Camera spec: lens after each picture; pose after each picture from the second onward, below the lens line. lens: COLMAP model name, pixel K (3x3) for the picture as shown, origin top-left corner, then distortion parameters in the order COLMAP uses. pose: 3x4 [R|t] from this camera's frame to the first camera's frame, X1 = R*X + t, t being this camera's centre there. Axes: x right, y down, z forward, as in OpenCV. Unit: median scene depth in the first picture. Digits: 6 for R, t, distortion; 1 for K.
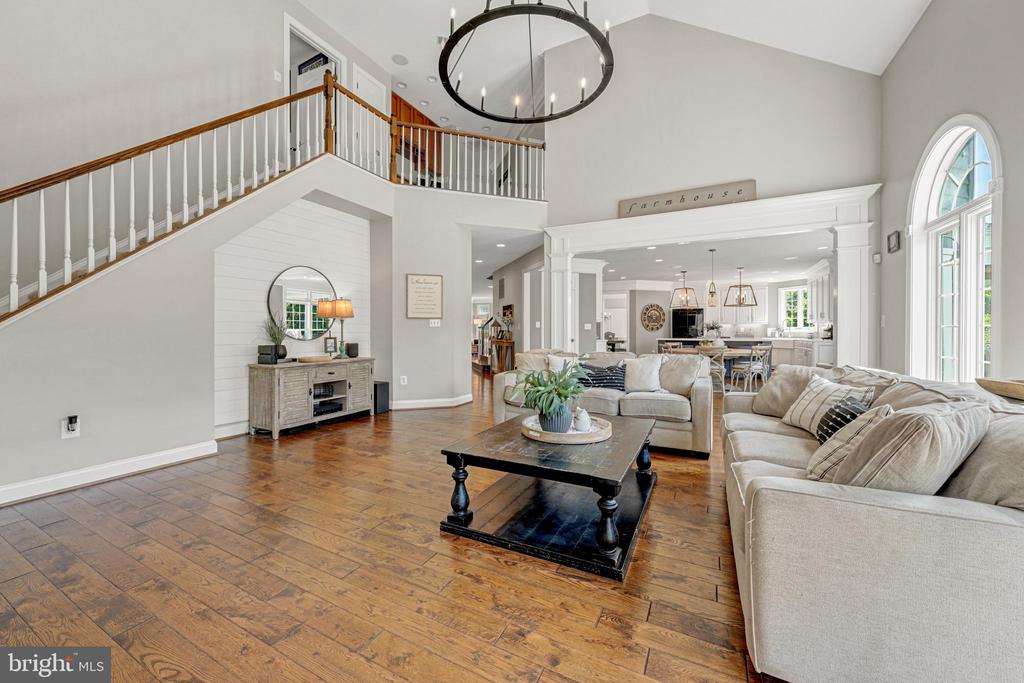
lens RADIAL K [[399.5, 0, 512.2], [0, 399.5, 333.0], [0, 0, 1]] dist [-0.000797, -0.000391]
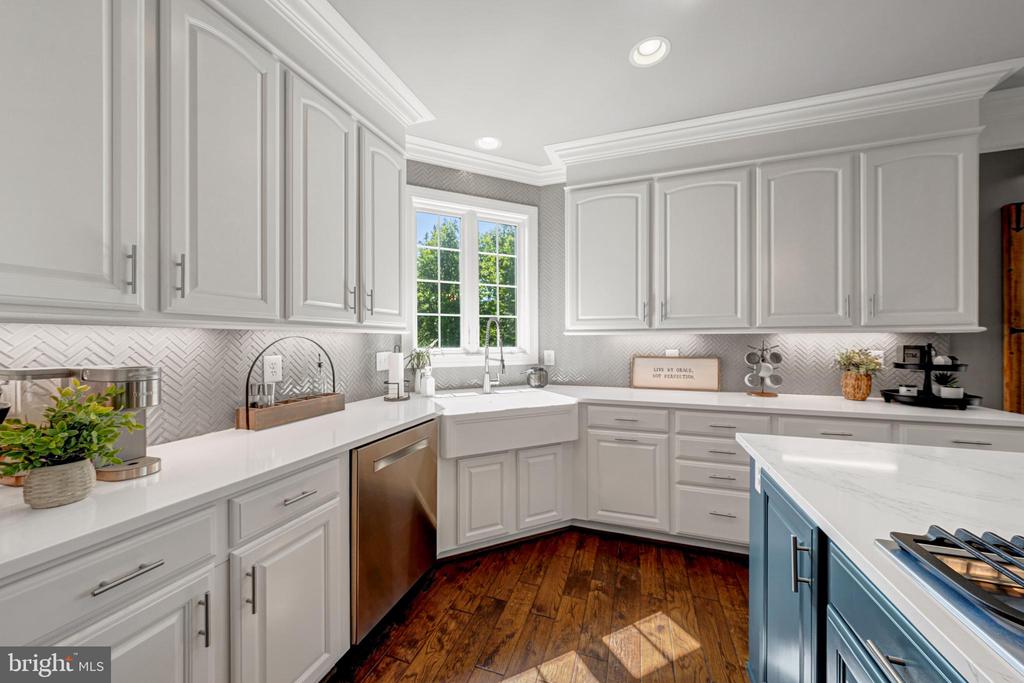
lens RADIAL K [[379.4, 0, 518.2], [0, 379.4, 342.2], [0, 0, 1]] dist [-0.002841, 0.000500]
pose [[-0.139196, -0.004885, 0.990253, 0.930893], [0.007653, 0.999953, 0.006009, -0.039624], [-0.990235, 0.008415, -0.139152, 2.048050]]
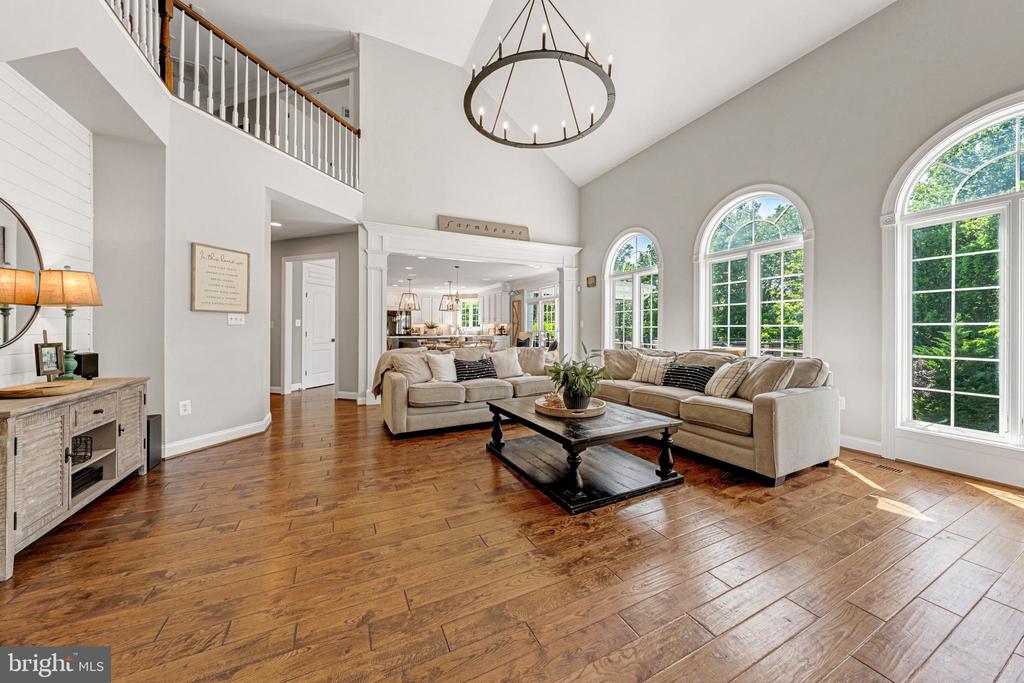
lens RADIAL K [[353.2, 0, 525.8], [0, 353.2, 331.9], [0, 0, 1]] dist [0.000307, -0.000492]
pose [[0.574852, -0.006538, 0.818231, -0.415171], [0.005547, 0.999976, 0.004094, -0.002115], [-0.818239, 0.002185, 0.574874, 0.224311]]
